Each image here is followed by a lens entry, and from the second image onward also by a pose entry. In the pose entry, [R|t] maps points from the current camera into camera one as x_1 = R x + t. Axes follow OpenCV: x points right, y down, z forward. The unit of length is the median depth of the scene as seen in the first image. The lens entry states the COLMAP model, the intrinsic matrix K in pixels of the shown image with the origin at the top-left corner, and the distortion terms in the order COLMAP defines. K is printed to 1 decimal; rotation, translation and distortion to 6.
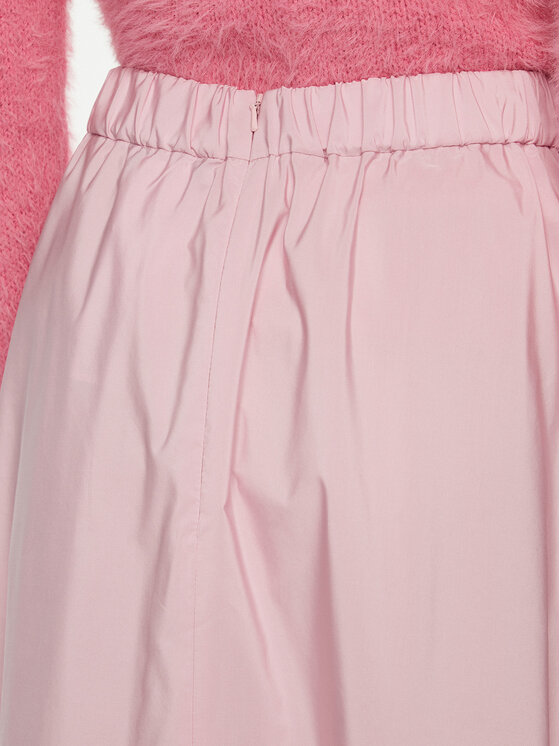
lens RADIAL K [[1611.6, 0, 282.8], [0, 1611.6, 372.4], [0, 0, 1]] dist [0.091379, 0.000000]
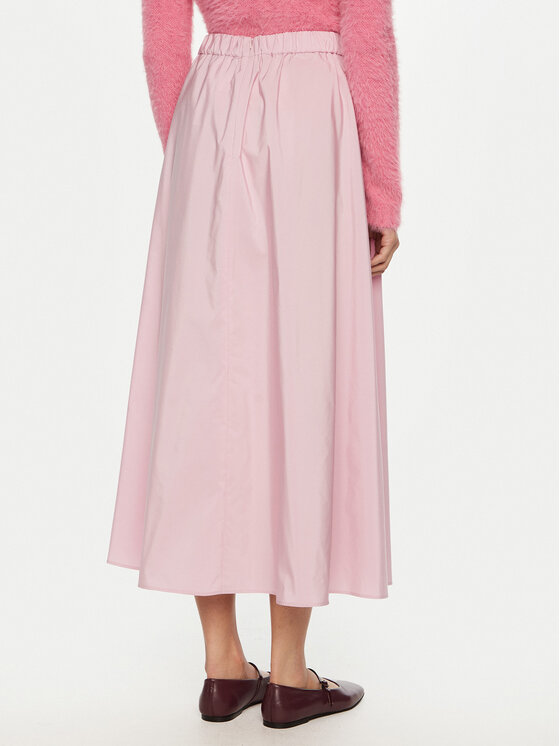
lens RADIAL K [[1041.5, 0, 277.3], [0, 1041.5, 373.8], [0, 0, 1]] dist [-0.011905, 0.000000]
pose [[0.999846, 0.017460, -0.001707, 0.052017], [-0.017495, 0.999579, -0.023134, 0.563478], [0.001302, 0.023160, 0.999731, -1.105356]]
